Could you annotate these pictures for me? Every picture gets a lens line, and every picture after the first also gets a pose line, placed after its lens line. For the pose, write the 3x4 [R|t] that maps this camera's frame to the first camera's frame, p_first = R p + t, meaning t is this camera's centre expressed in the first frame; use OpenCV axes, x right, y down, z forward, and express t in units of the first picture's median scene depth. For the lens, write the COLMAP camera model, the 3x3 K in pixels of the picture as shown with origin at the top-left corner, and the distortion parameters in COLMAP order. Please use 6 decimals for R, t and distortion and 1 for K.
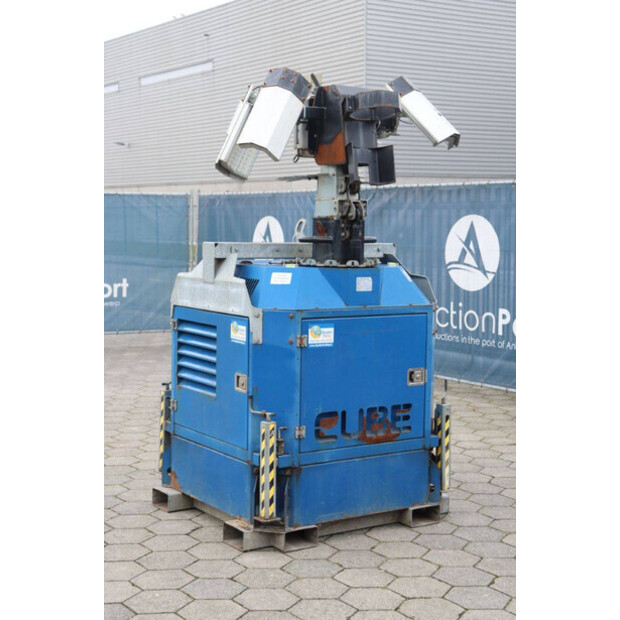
lens RADIAL K [[1046.2, 0, 308.7], [0, 1046.2, 310.8], [0, 0, 1]] dist [0.117055, 0.000000]
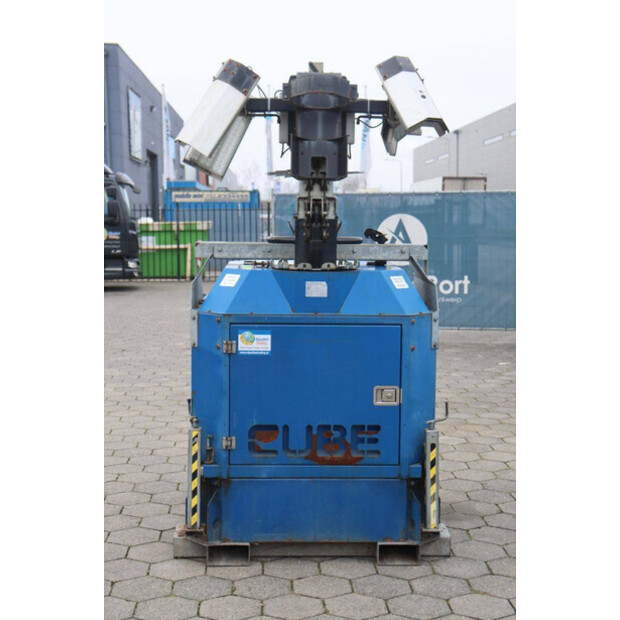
lens RADIAL K [[986.7, 0, 310.8], [0, 986.7, 309.8], [0, 0, 1]] dist [0.113627, 0.000000]
pose [[0.846705, 0.043804, -0.530256, 0.496214], [-0.040095, 0.999024, 0.018507, -0.022817], [0.530550, 0.005591, 0.847635, 0.262573]]
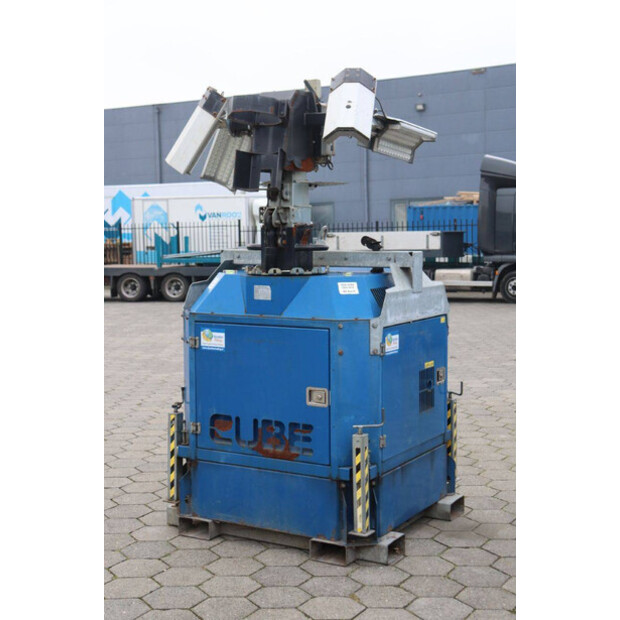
lens RADIAL K [[986.7, 0, 307.7], [0, 986.7, 315.4], [0, 0, 1]] dist [0.113627, 0.000000]
pose [[0.427652, 0.061906, -0.901821, 0.888396], [-0.063777, 0.997232, 0.038212, -0.041335], [0.901691, 0.041174, 0.430417, 0.628377]]
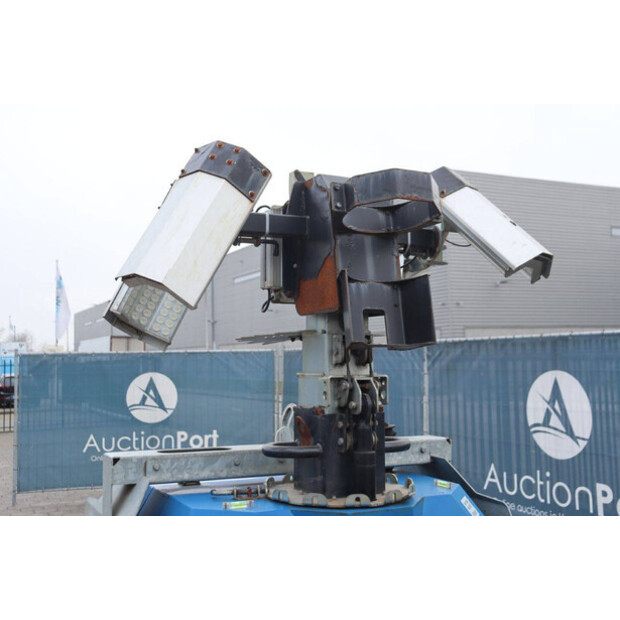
lens RADIAL K [[743.1, 0, 307.5], [0, 743.1, 306.3], [0, 0, 1]] dist [0.025734, 0.000000]
pose [[0.989403, -0.031758, -0.141677, 0.071104], [0.008746, 0.987050, -0.160177, -0.079435], [0.144929, 0.157241, 0.976868, 0.607267]]
